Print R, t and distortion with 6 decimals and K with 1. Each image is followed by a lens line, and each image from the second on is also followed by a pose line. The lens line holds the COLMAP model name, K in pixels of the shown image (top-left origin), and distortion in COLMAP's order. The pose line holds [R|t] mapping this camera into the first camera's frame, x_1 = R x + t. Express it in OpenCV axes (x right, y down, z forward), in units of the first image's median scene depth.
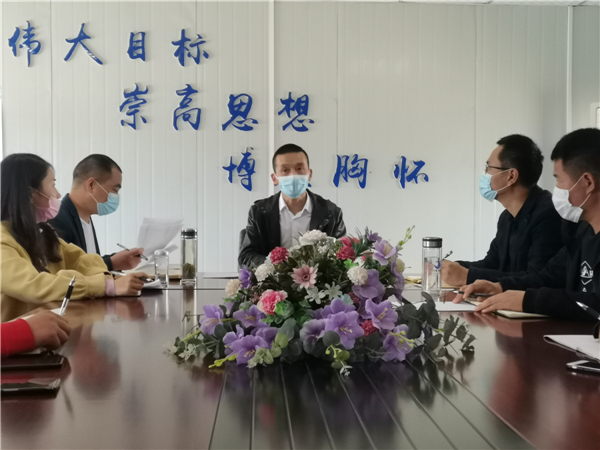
lens RADIAL K [[786.5, 0, 311.4], [0, 786.5, 221.4], [0, 0, 1]] dist [0.023064, 0.000000]
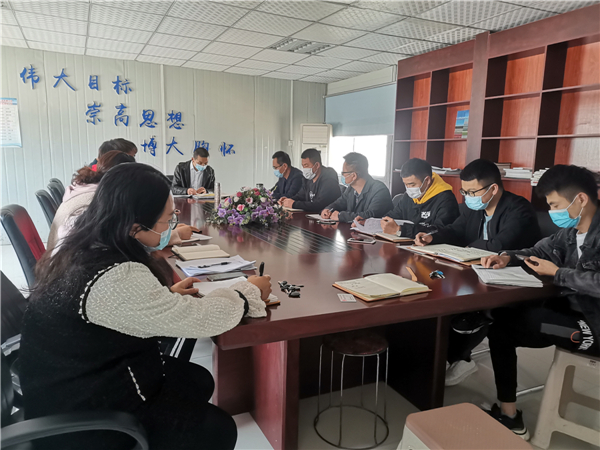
lens RADIAL K [[465.3, 0, 312.4], [0, 465.3, 224.8], [0, 0, 1]] dist [0.033041, -0.012497]
pose [[0.914220, -0.039440, 0.403294, -0.207375], [-0.019882, 0.989688, 0.141856, -0.043324], [-0.404730, -0.137706, 0.904008, -0.360623]]
